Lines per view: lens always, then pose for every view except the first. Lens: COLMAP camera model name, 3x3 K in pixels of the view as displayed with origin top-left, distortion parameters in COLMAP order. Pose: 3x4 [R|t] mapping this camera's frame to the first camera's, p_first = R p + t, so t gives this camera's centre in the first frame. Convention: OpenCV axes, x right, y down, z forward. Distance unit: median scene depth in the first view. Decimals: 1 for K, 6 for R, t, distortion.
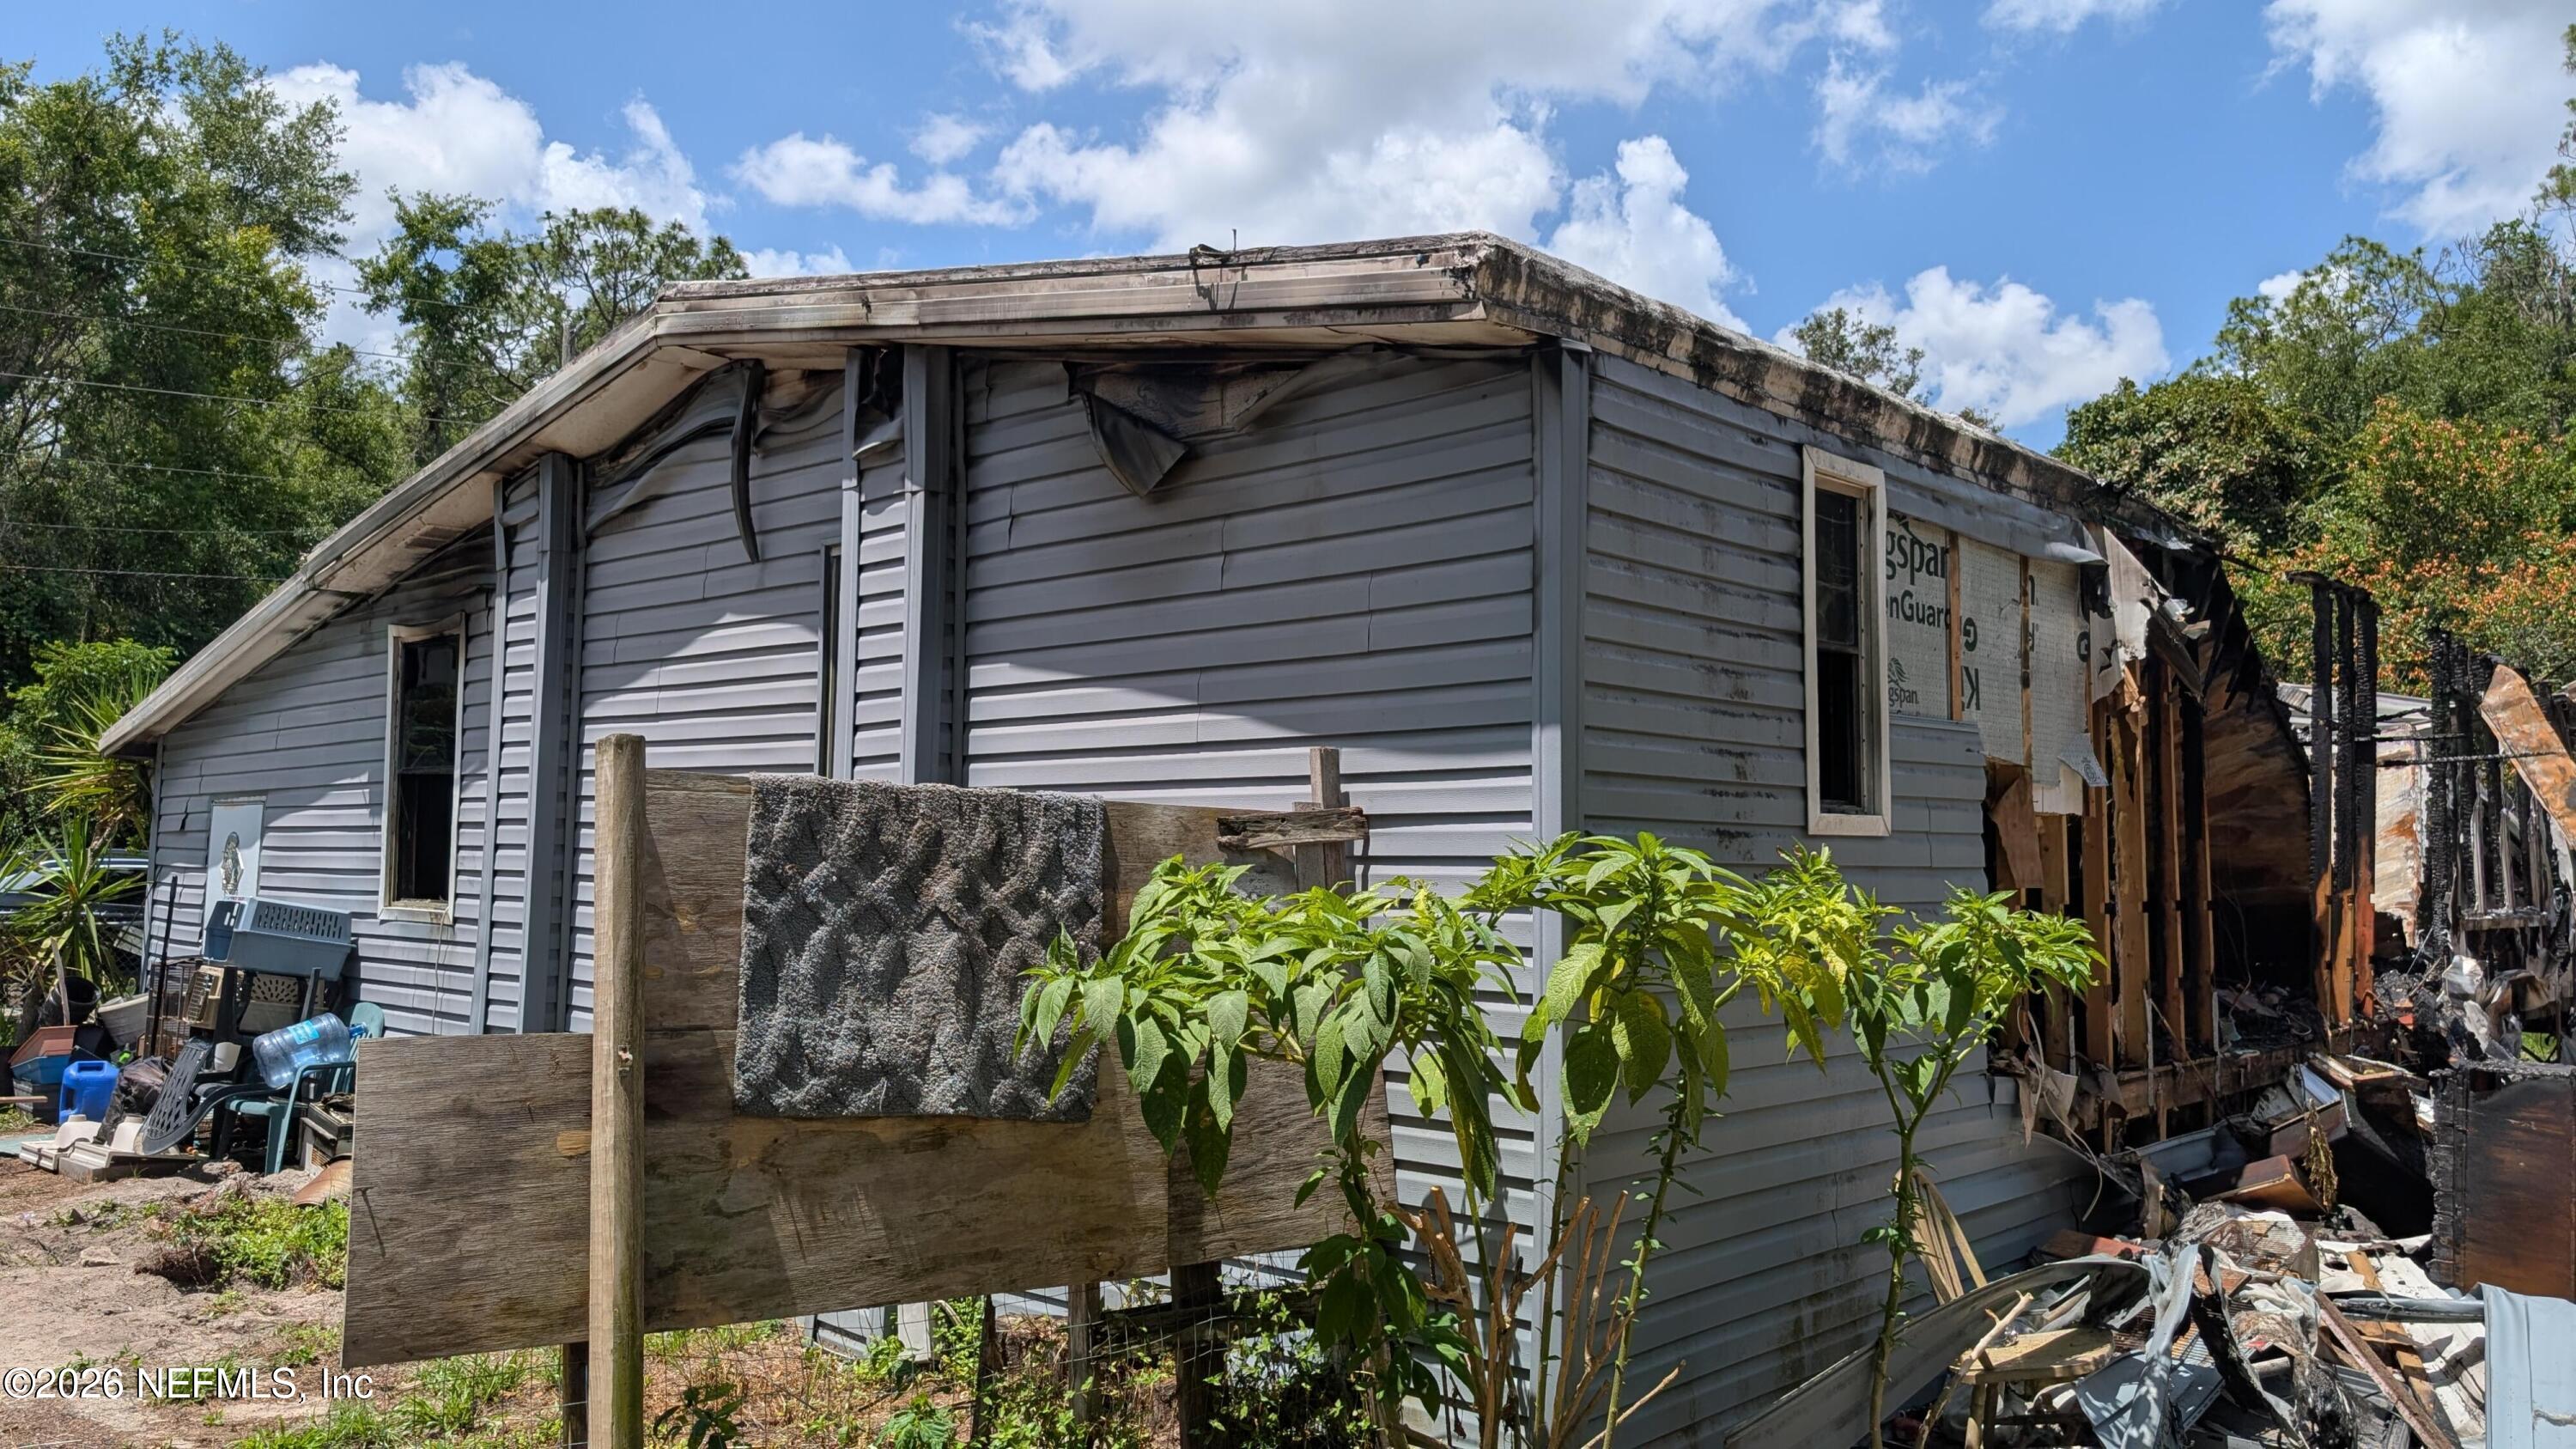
lens RADIAL K [[1881.7, 0, 1301.9], [0, 1881.7, 707.1], [0, 0, 1]] dist [0.027779, -0.024351]
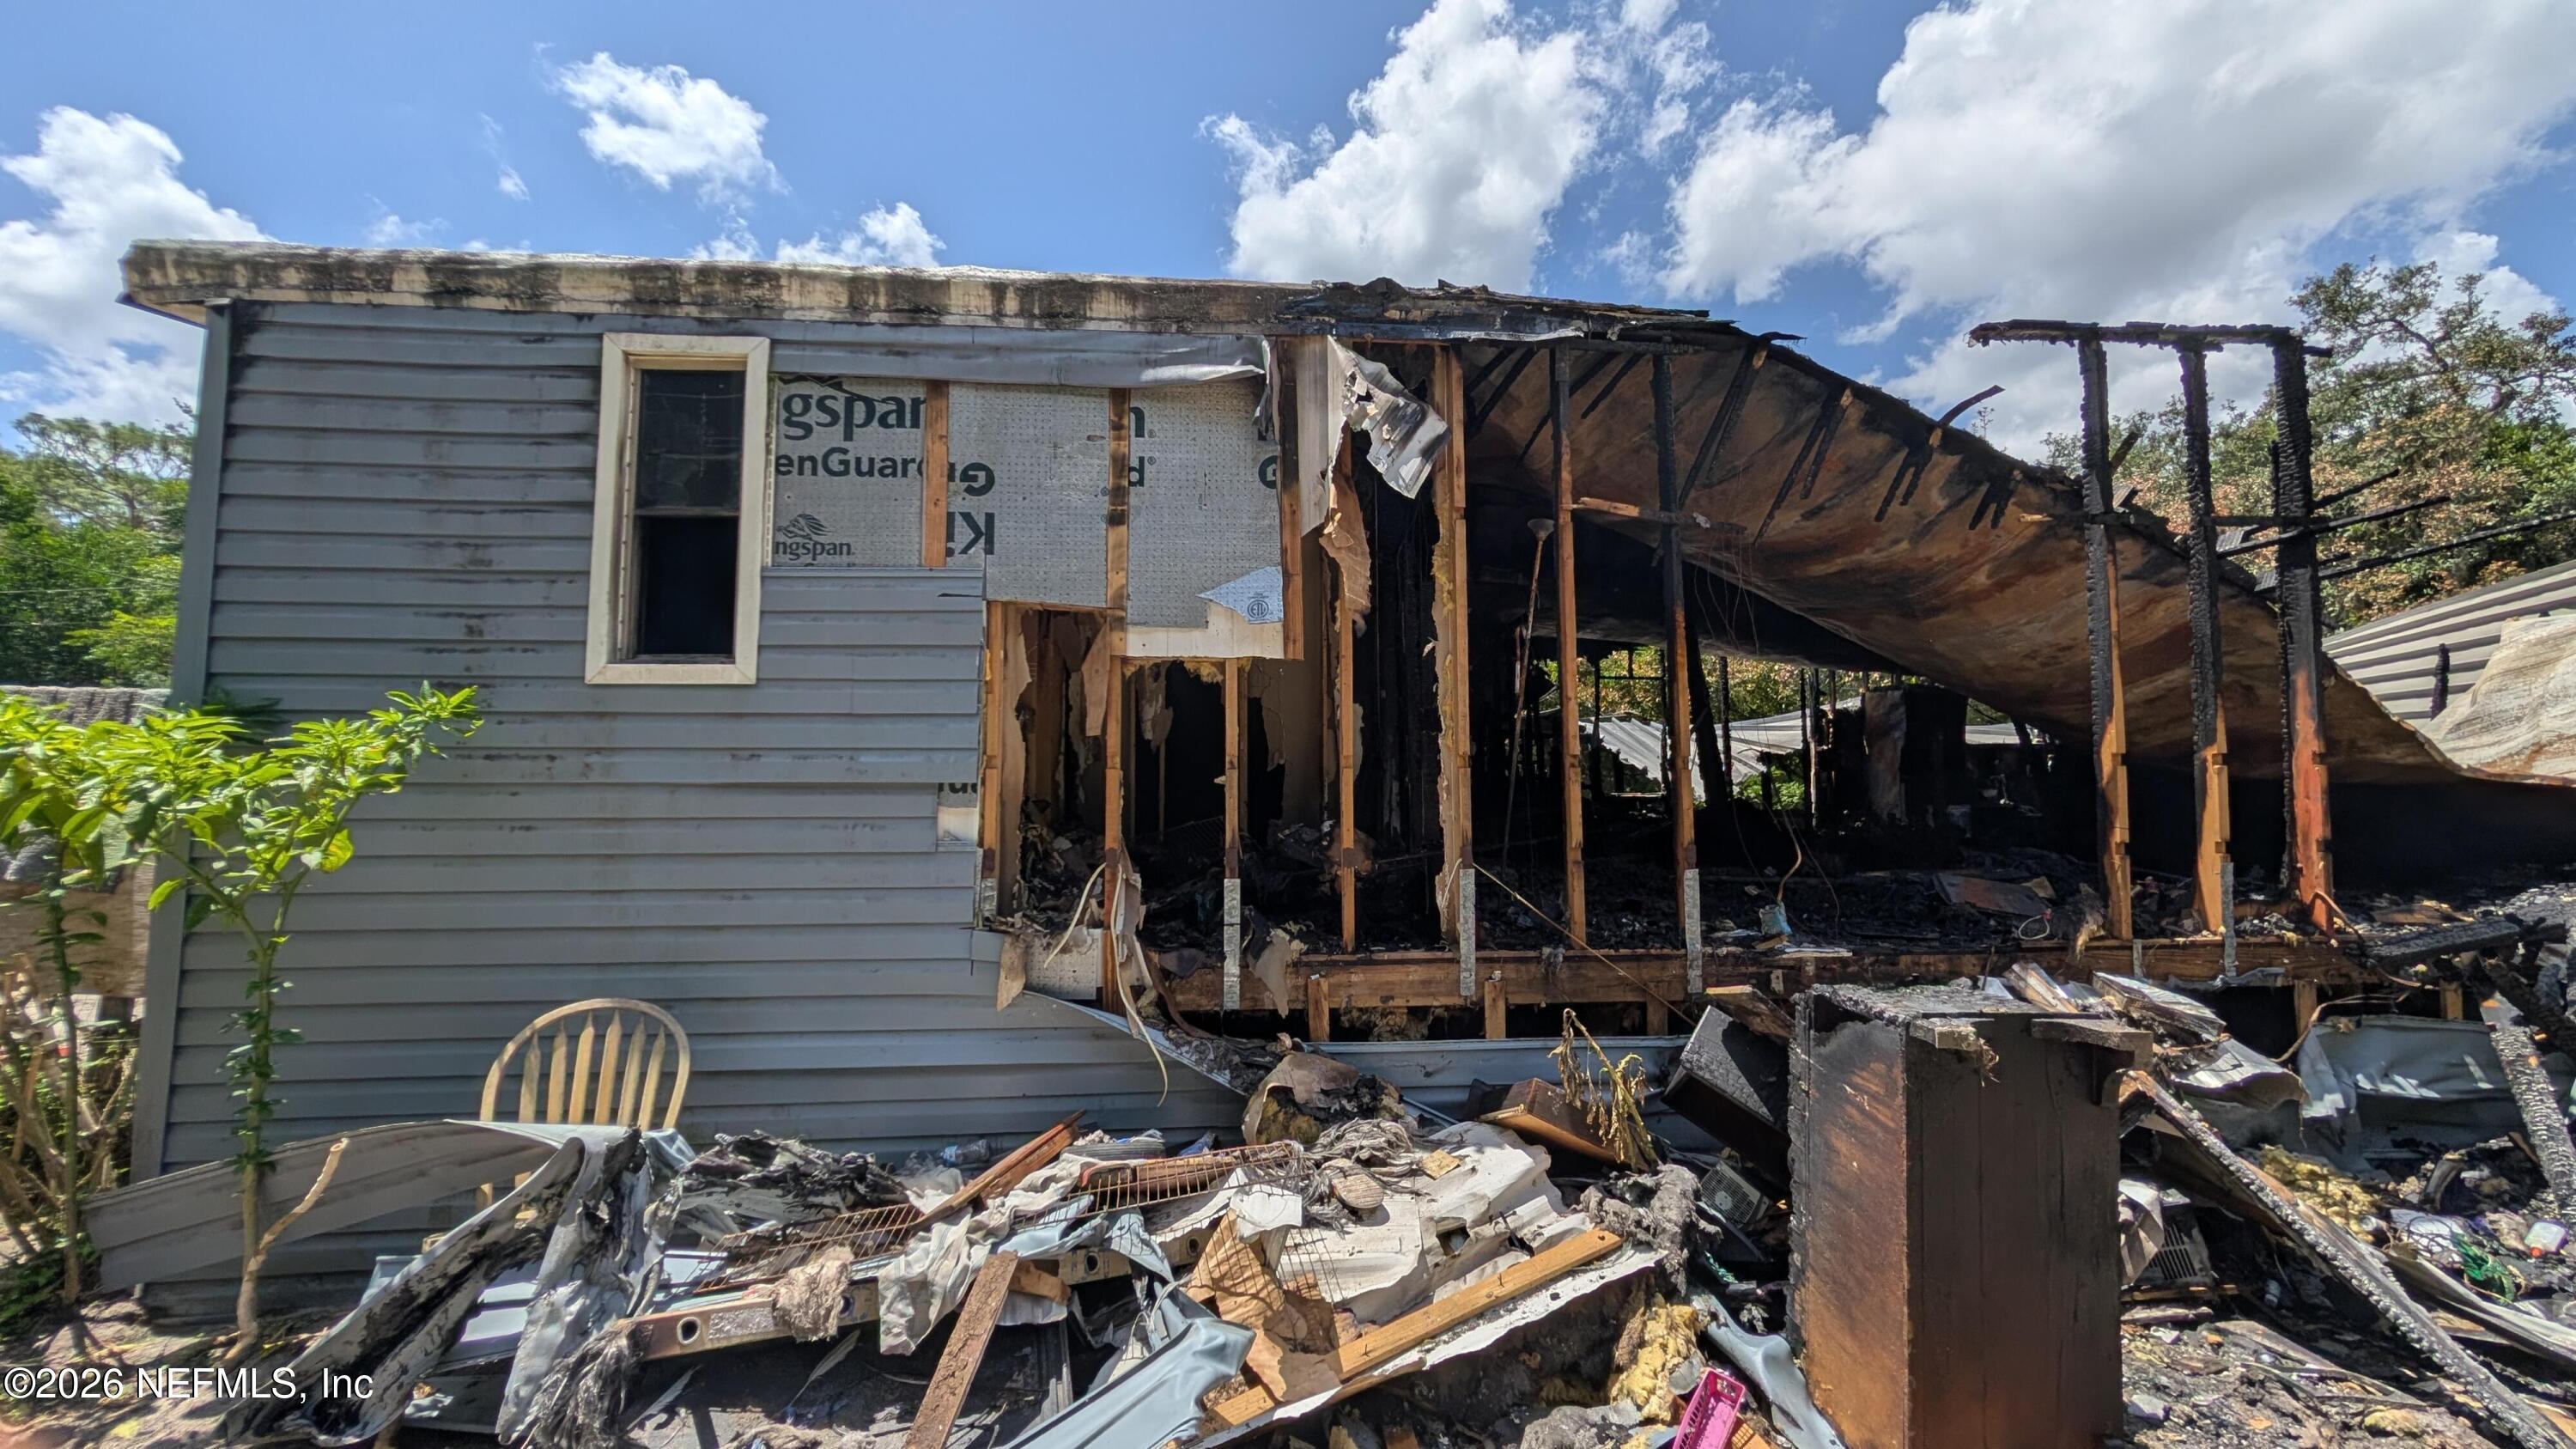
lens RADIAL K [[976.7, 0, 1288.0], [0, 976.7, 724.5], [0, 0, 1]] dist [0.001115, -0.000321]
pose [[0.743014, -0.065316, -0.666081, 0.748314], [0.065991, 0.997527, -0.024204, 0.104339], [0.666014, -0.025971, 0.745487, 0.671666]]
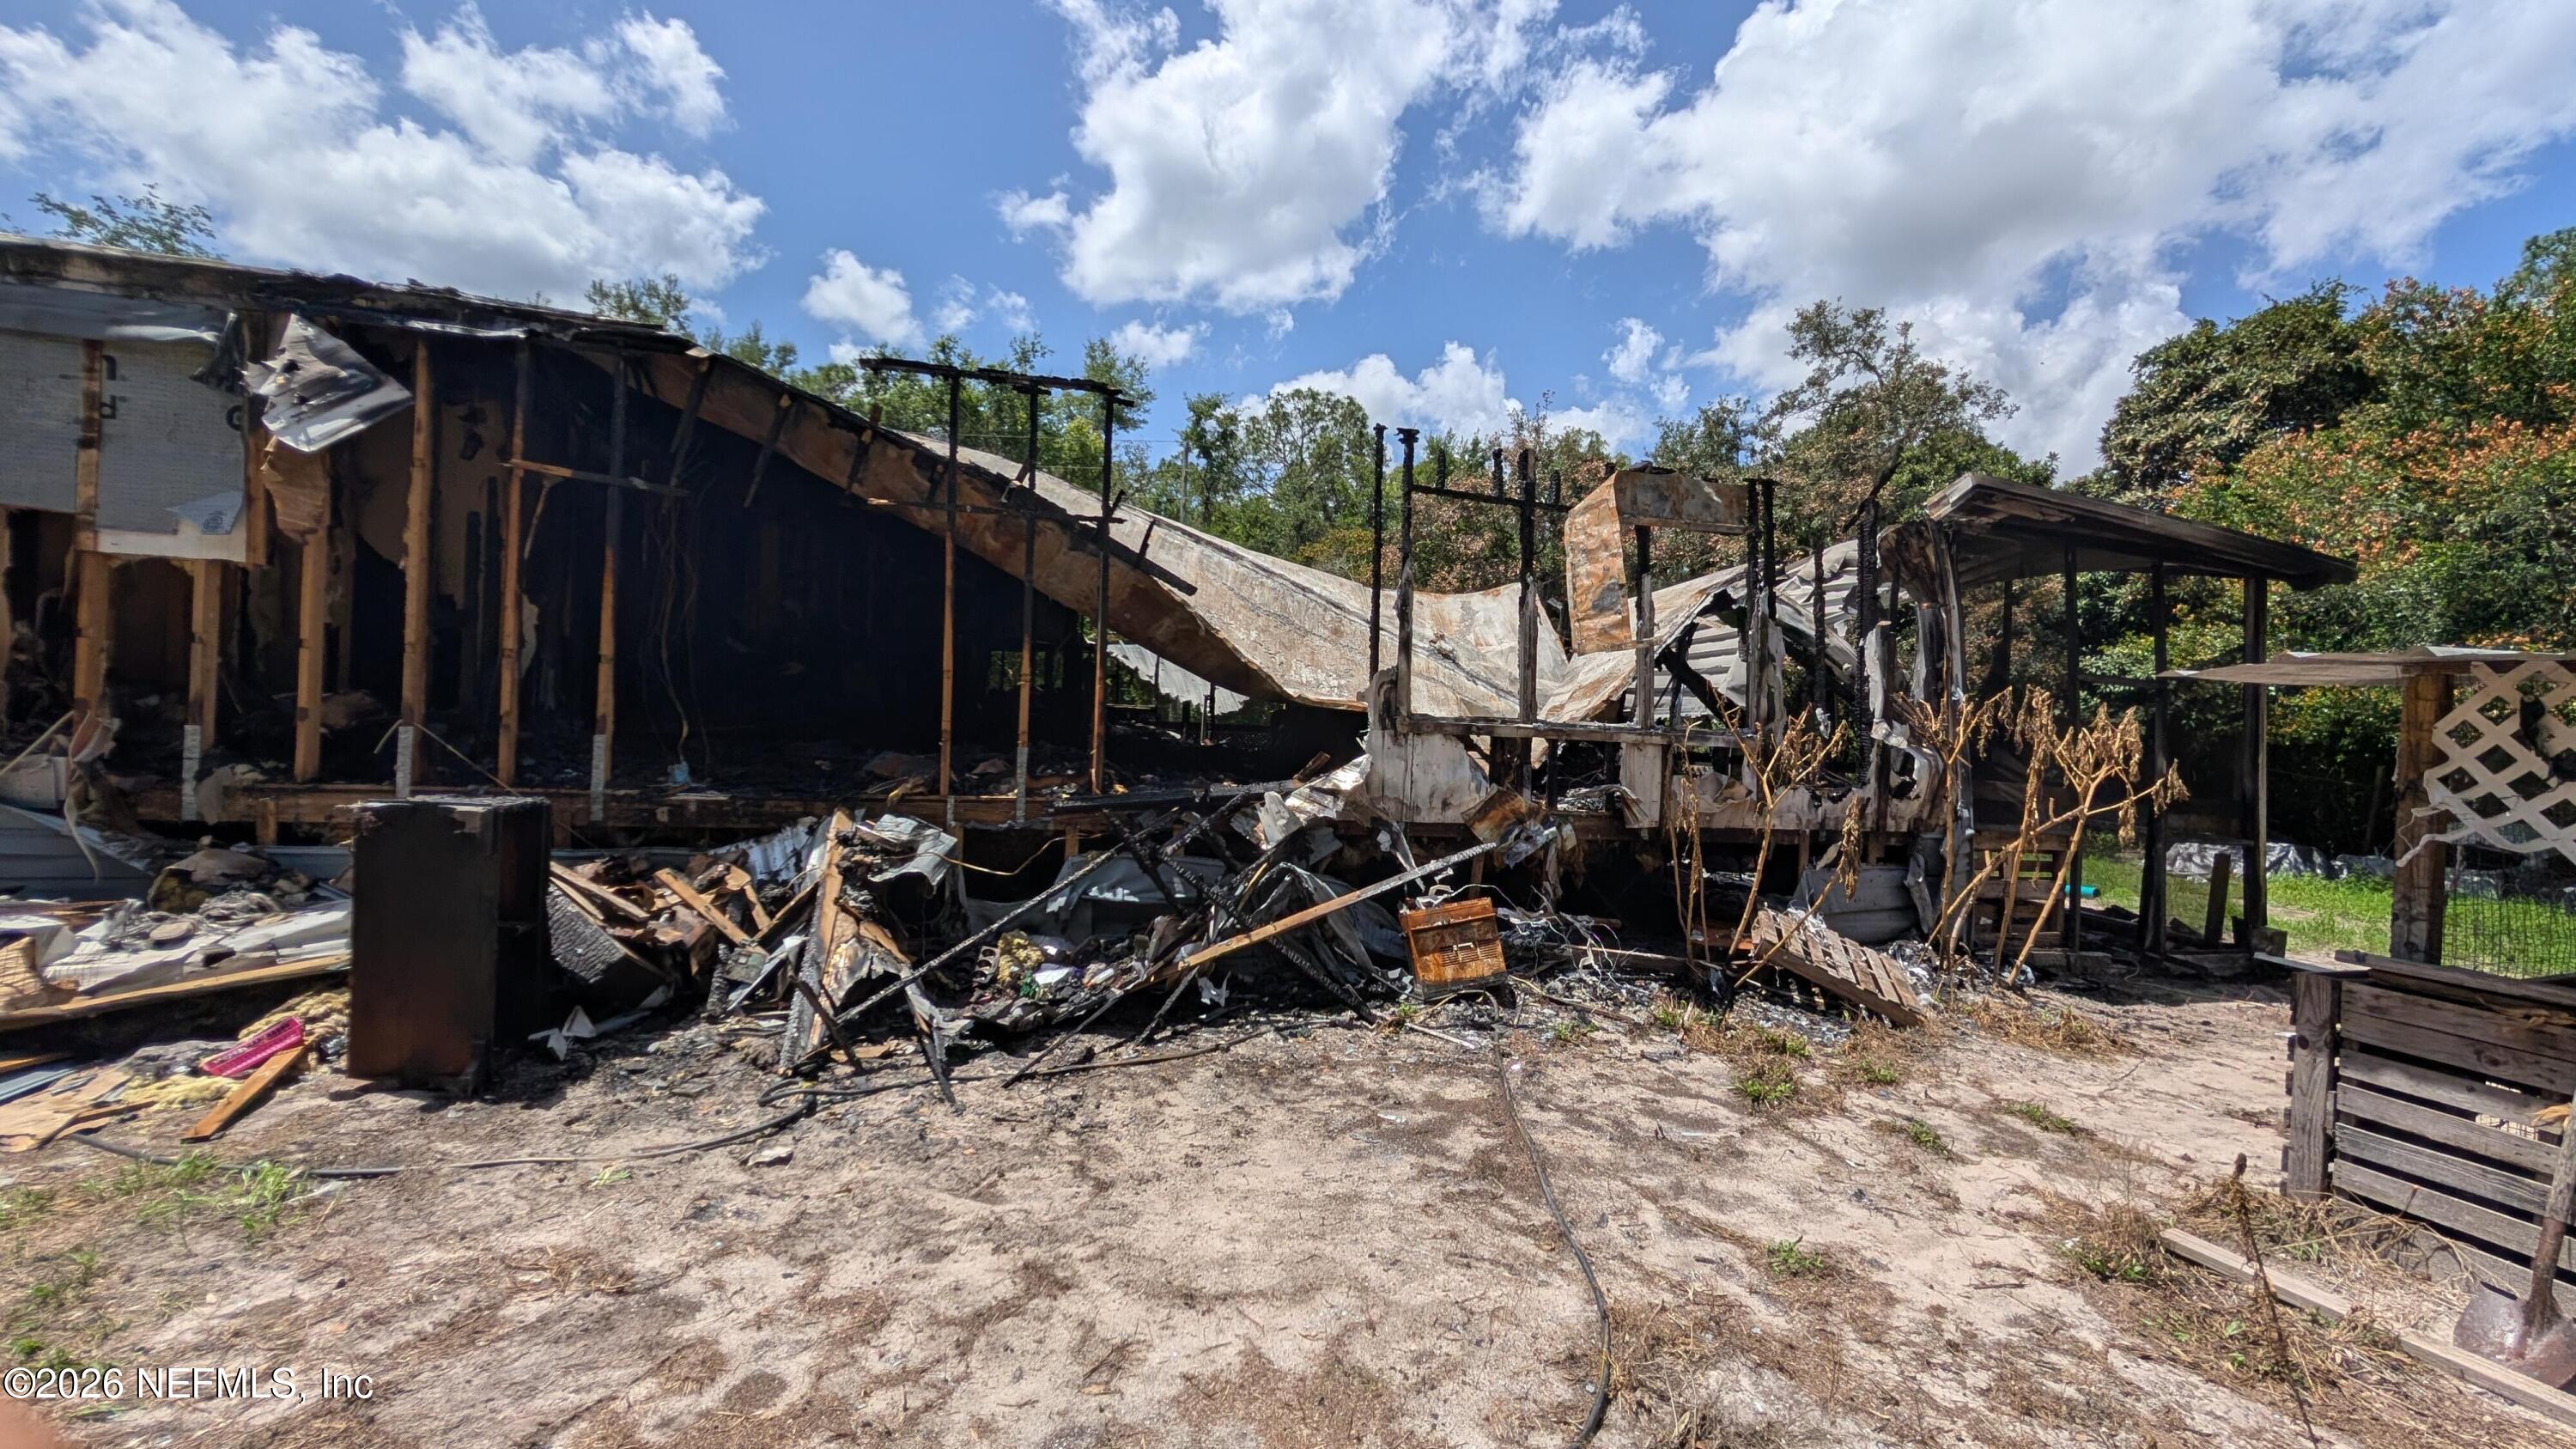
lens RADIAL K [[976.7, 0, 1288.0], [0, 976.7, 724.5], [0, 0, 1]] dist [0.001115, -0.000321]
pose [[0.846431, 0.027075, -0.531810, 1.336836], [0.010052, 0.997716, 0.066793, 0.129560], [0.532404, -0.061882, 0.844226, 0.843724]]
